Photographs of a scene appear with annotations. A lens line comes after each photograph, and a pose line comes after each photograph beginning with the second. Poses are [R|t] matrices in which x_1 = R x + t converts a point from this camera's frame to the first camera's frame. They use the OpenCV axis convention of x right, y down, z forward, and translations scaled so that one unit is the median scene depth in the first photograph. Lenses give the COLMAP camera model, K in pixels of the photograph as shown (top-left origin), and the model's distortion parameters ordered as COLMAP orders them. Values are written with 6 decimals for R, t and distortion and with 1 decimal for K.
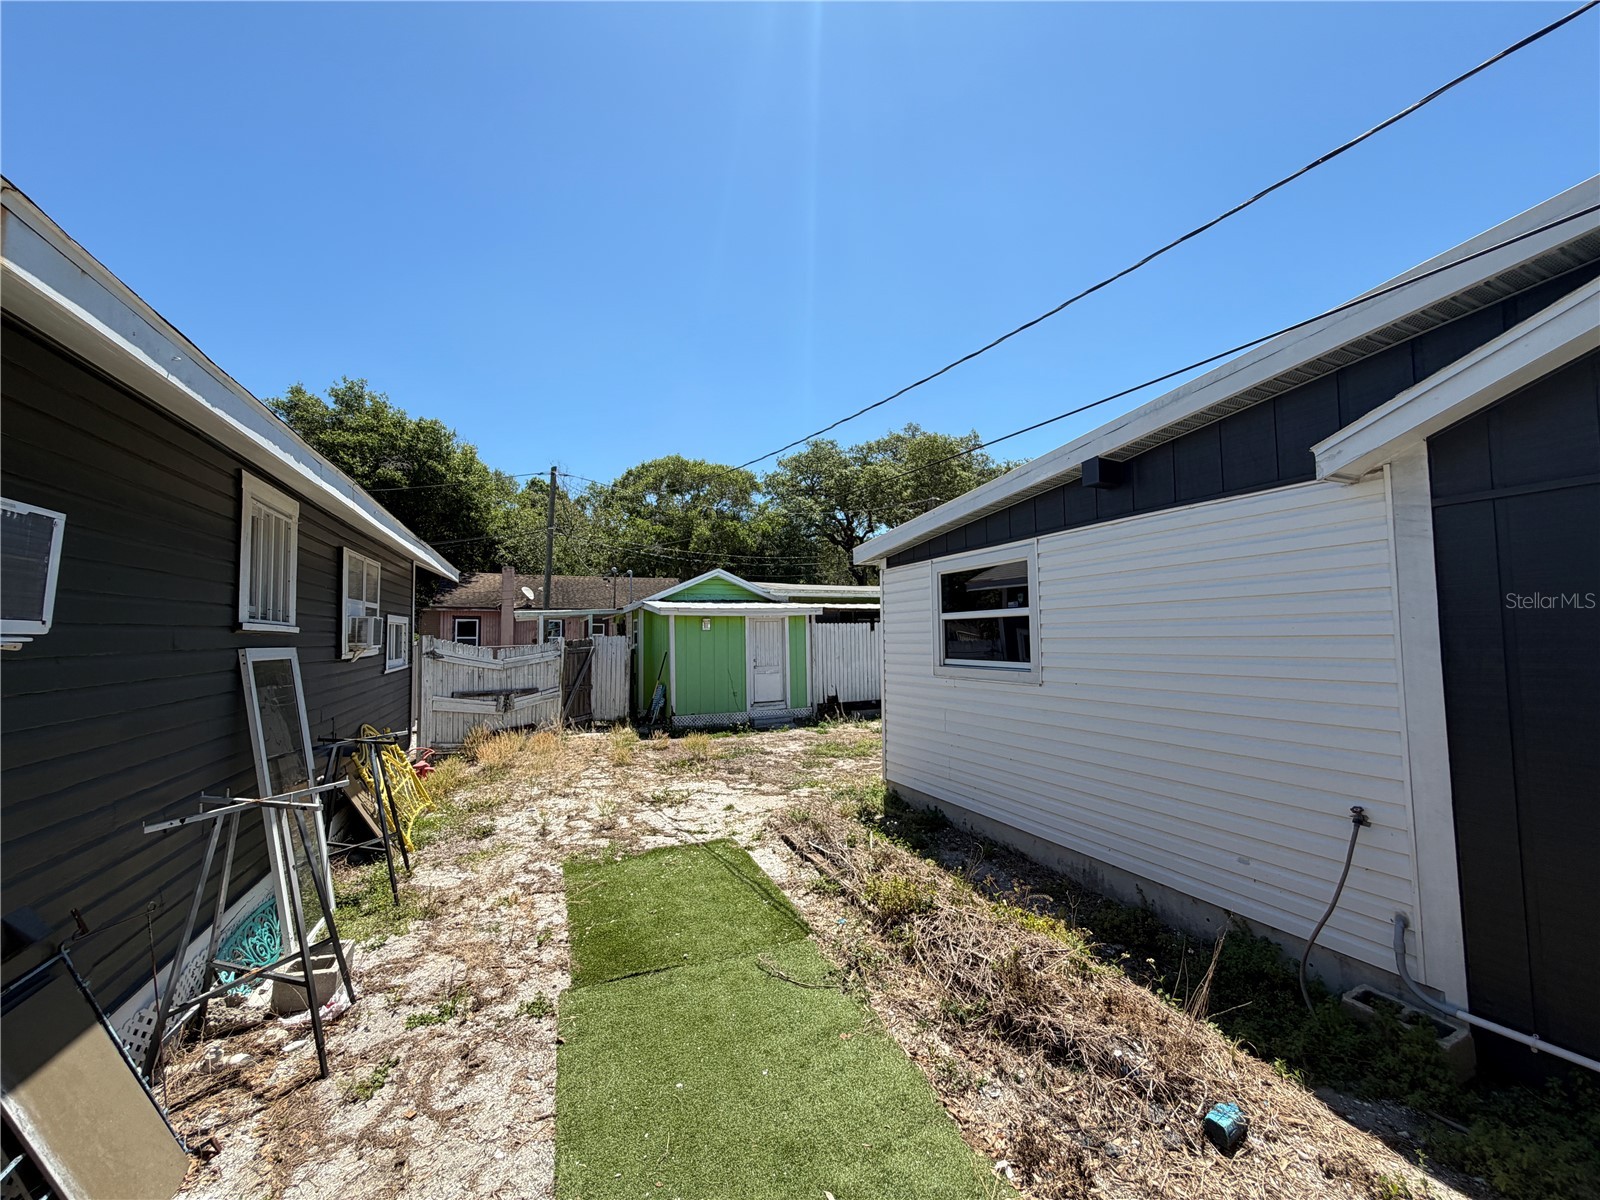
lens RADIAL K [[637.3, 0, 800.0], [0, 637.3, 600.0], [0, 0, 1]] dist [0.000481, 0.000114]
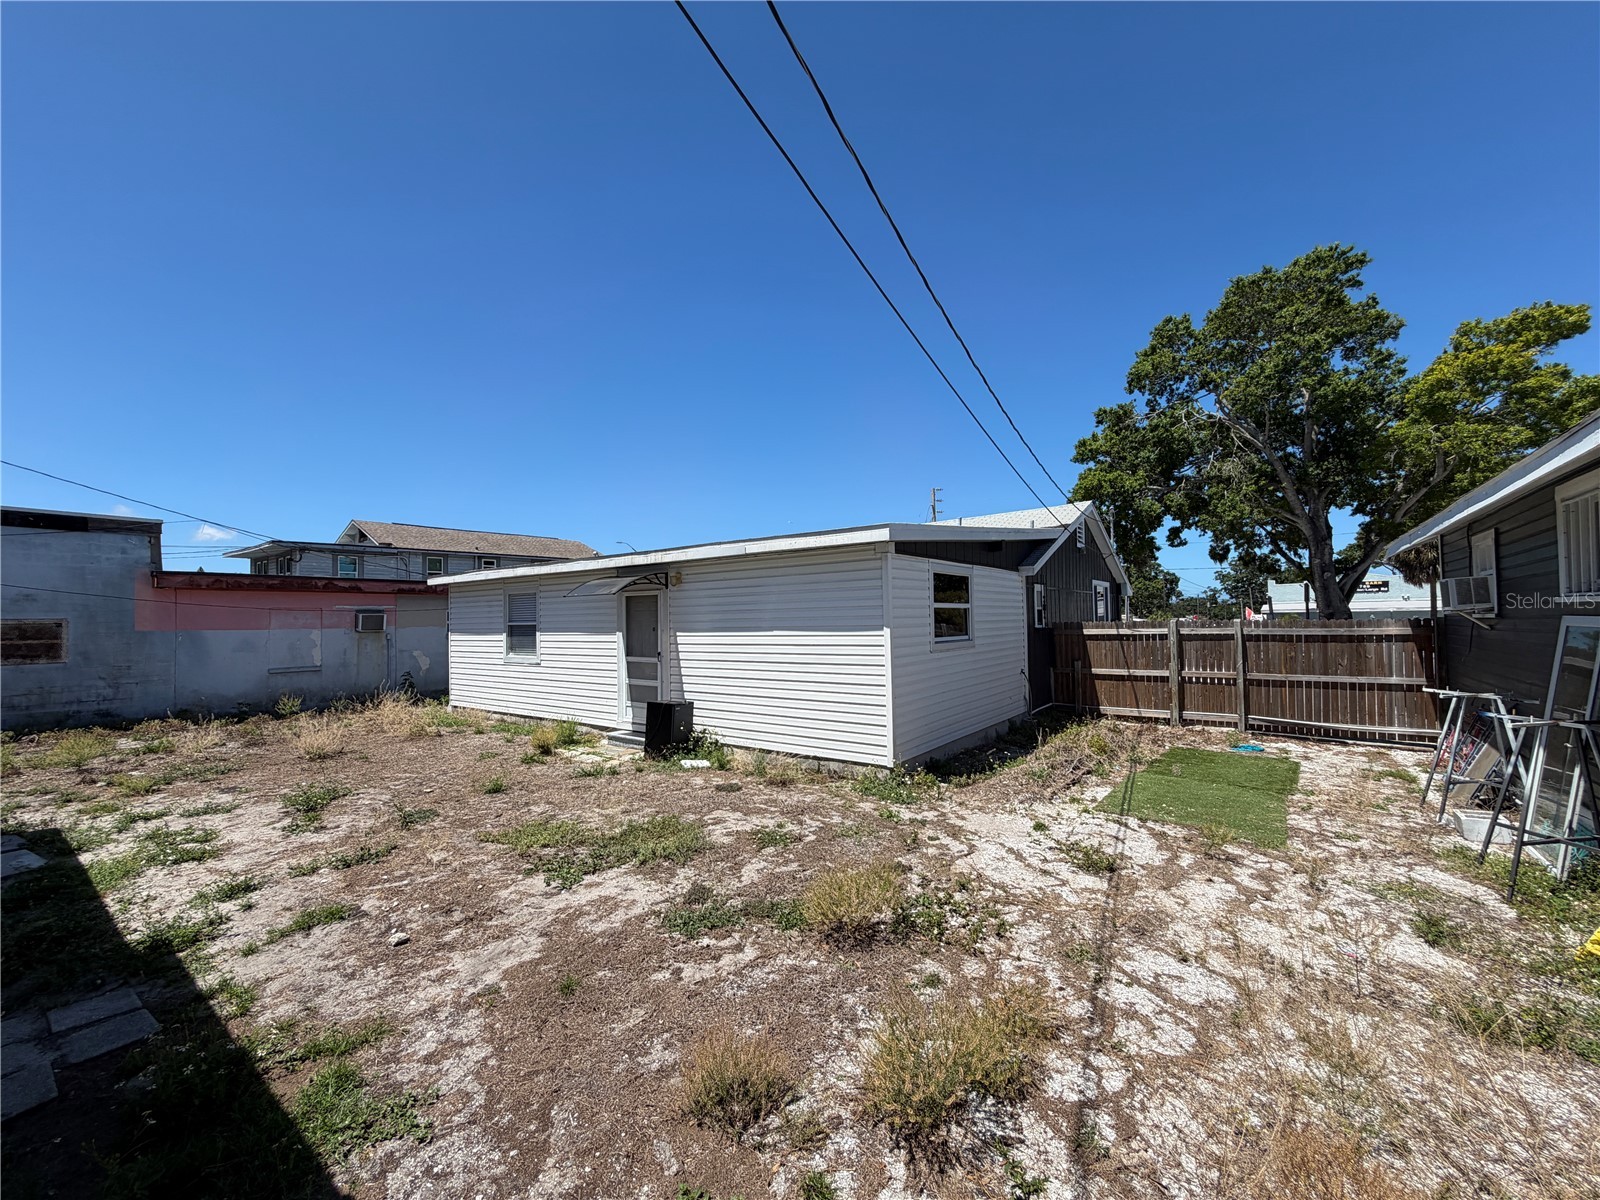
lens RADIAL K [[636.7, 0, 792.0], [0, 636.7, 594.5], [0, 0, 1]] dist [-0.001184, 0.000334]
pose [[-0.501170, 0.055227, 0.863585, -0.759752], [-0.030198, 0.996237, -0.081235, 0.119788], [-0.864822, -0.066791, -0.497616, 1.924516]]
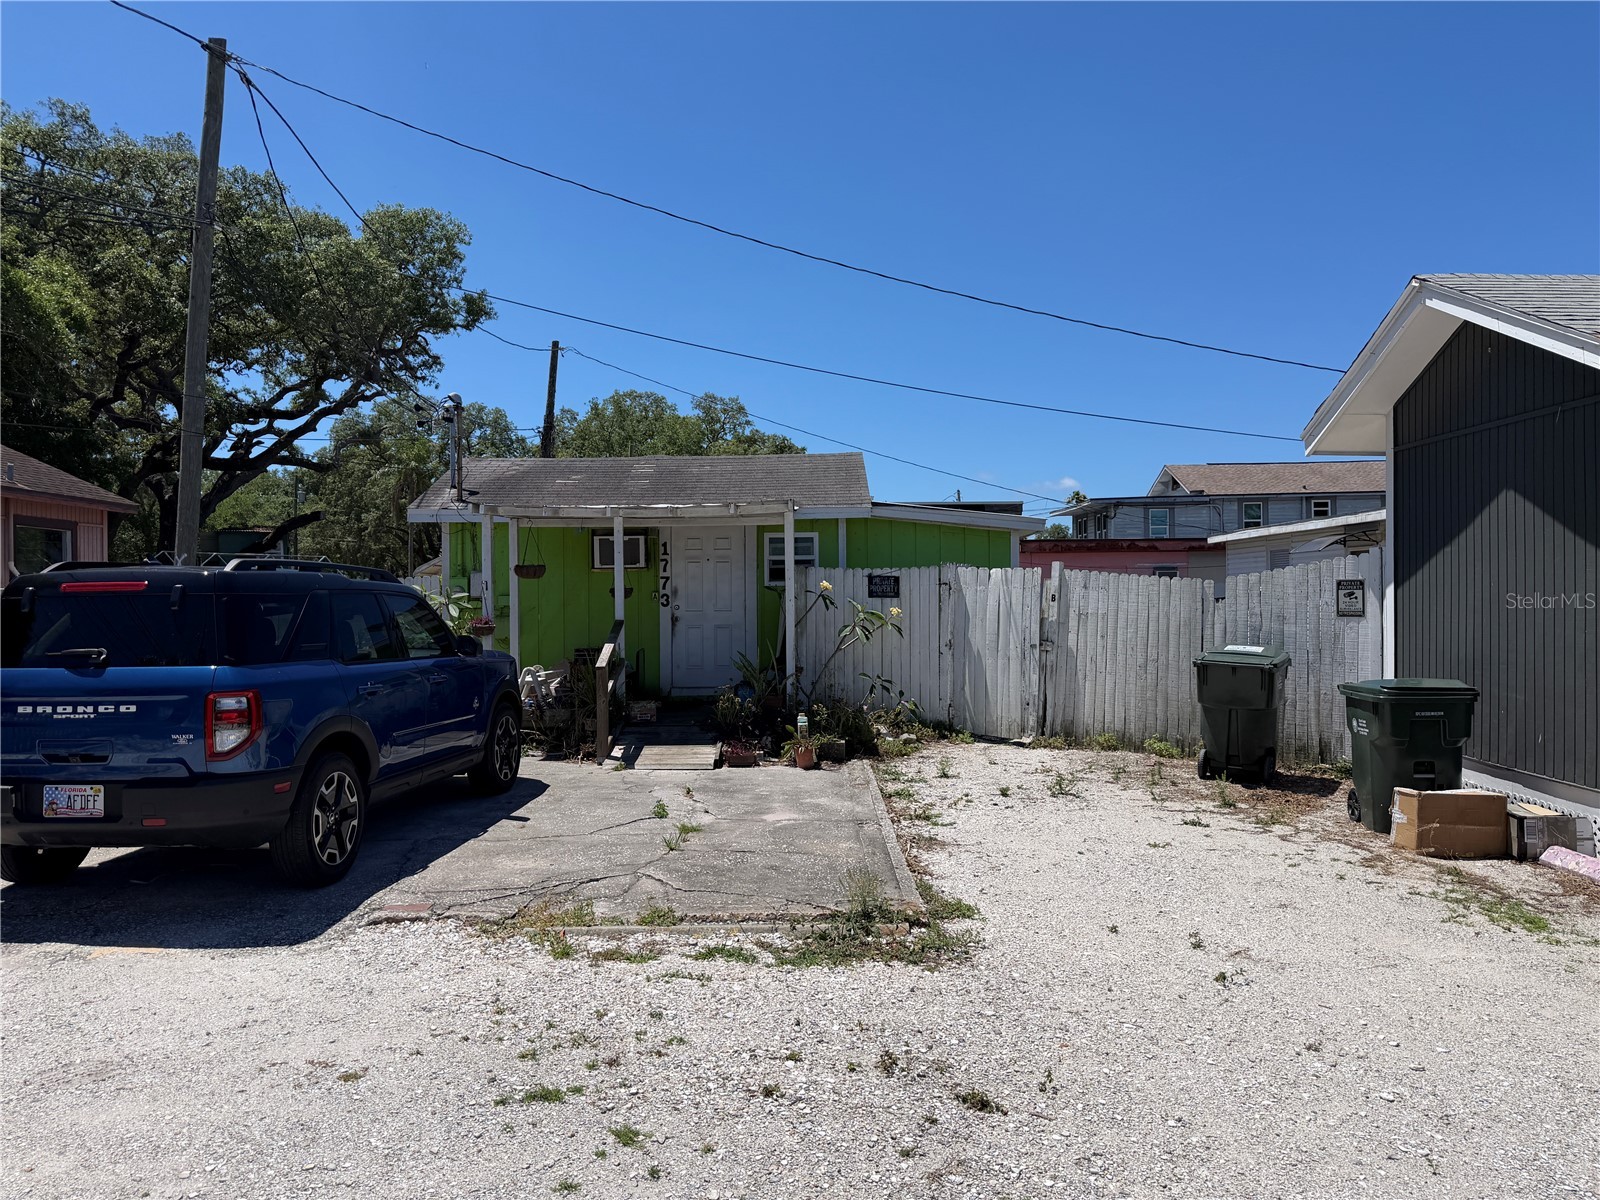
lens RADIAL K [[1124.3, 0, 796.5], [0, 1124.3, 595.9], [0, 0, 1]] dist [0.033196, -0.040425]
pose [[0.403889, 0.013838, 0.914703, -2.710958], [-0.053556, 0.998528, 0.008541, 0.190033], [-0.913239, -0.052437, 0.404035, 1.607217]]
